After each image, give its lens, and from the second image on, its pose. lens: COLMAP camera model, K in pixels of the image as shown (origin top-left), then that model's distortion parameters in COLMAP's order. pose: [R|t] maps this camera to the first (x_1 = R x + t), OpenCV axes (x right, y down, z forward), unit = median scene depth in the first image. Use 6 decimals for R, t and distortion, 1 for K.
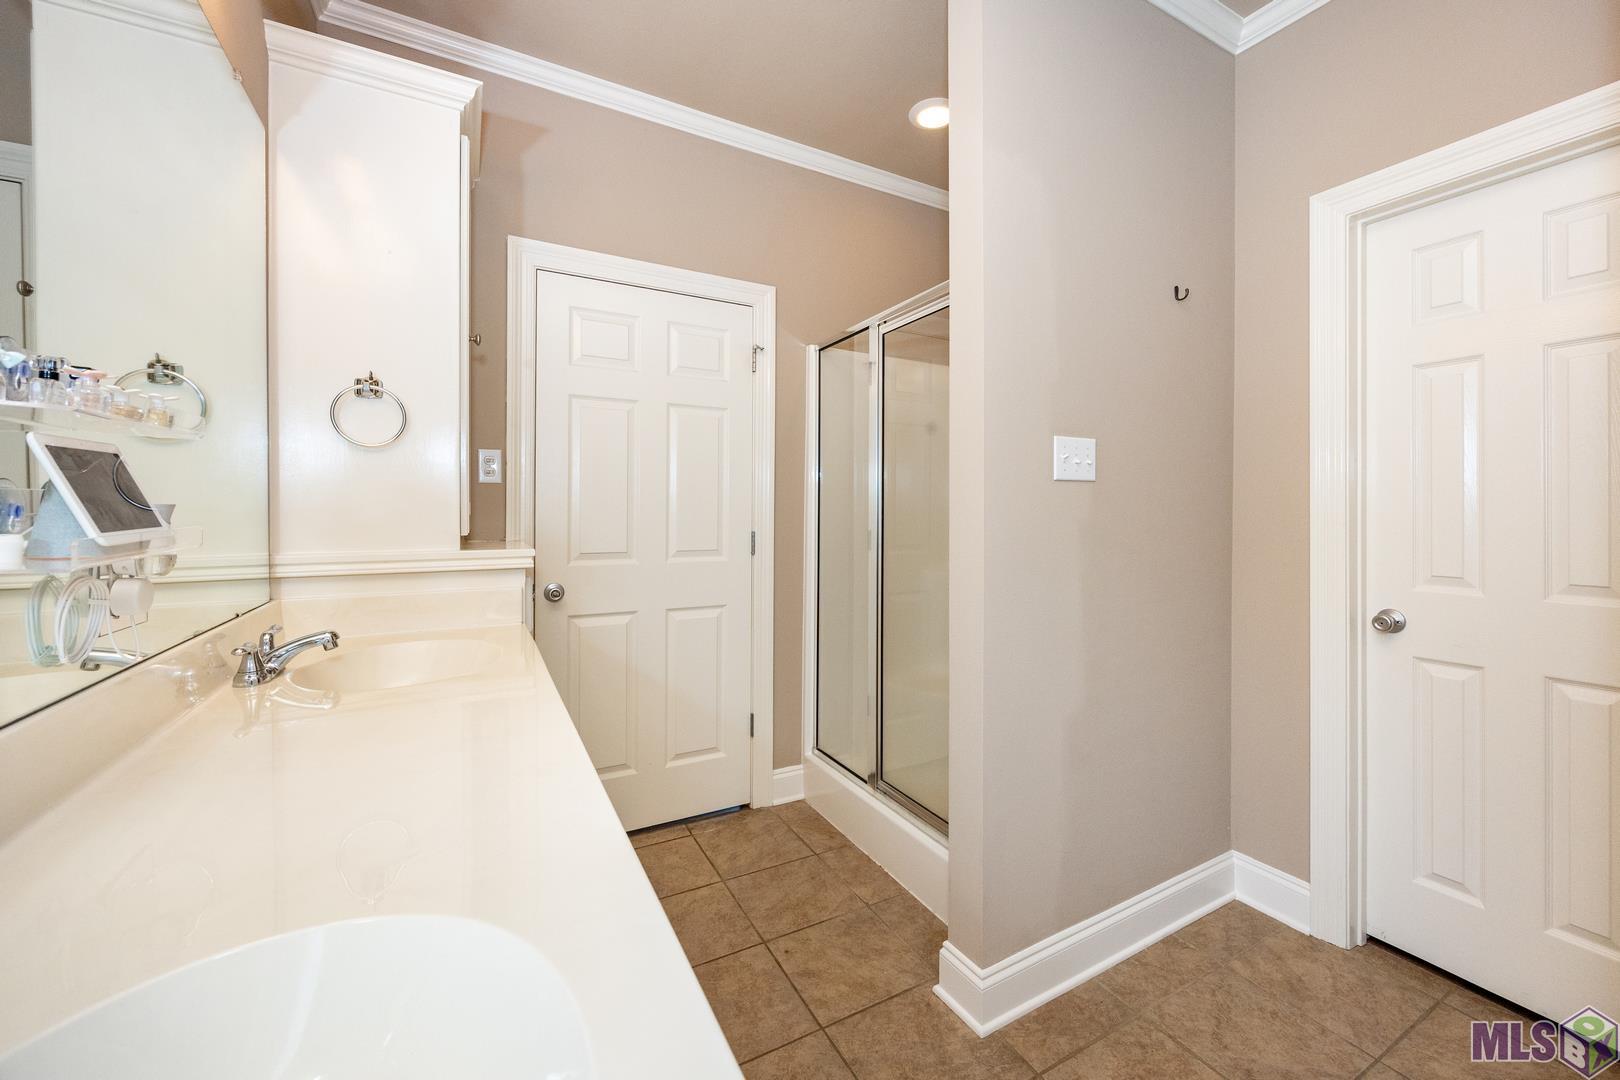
lens RADIAL K [[628.1, 0, 808.7], [0, 628.1, 512.2], [0, 0, 1]] dist [-0.000057, 0.000074]
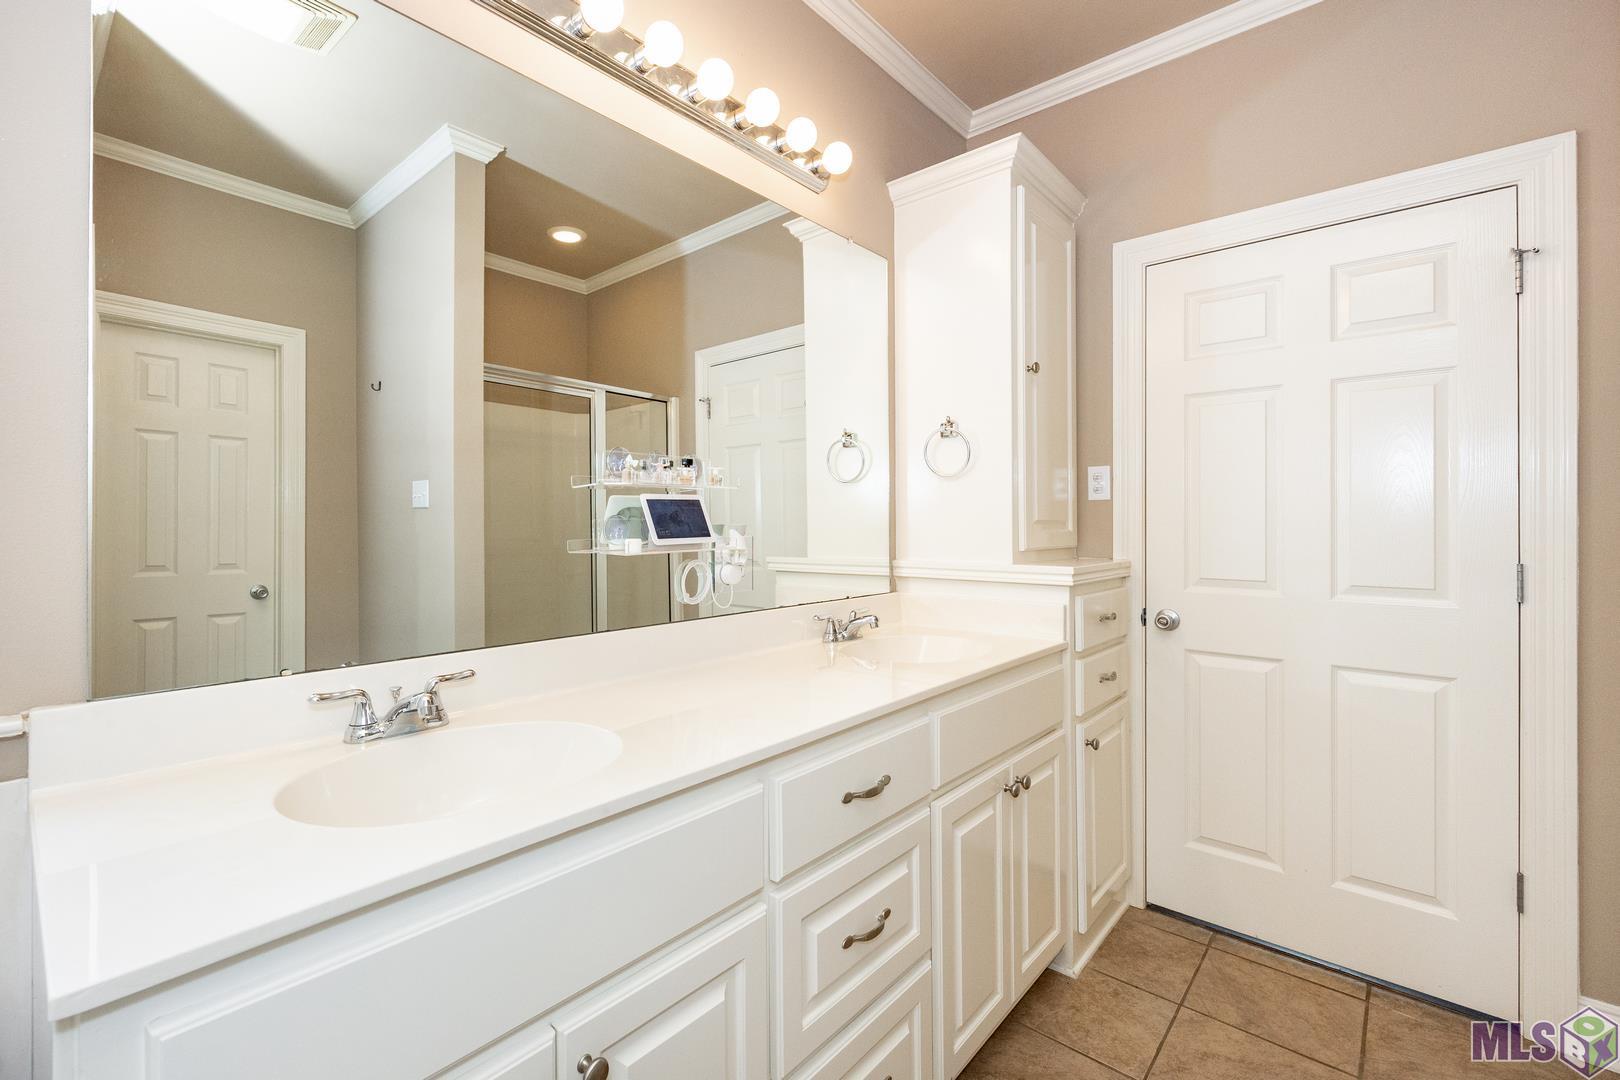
lens RADIAL K [[695.1, 0, 812.5], [0, 695.1, 520.4], [0, 0, 1]] dist [-0.001960, -0.000445]
pose [[0.359556, -0.009376, -0.933076, 0.354750], [-0.003222, 0.999931, -0.011289, -0.000654], [0.933118, 0.007065, 0.359501, 0.184190]]
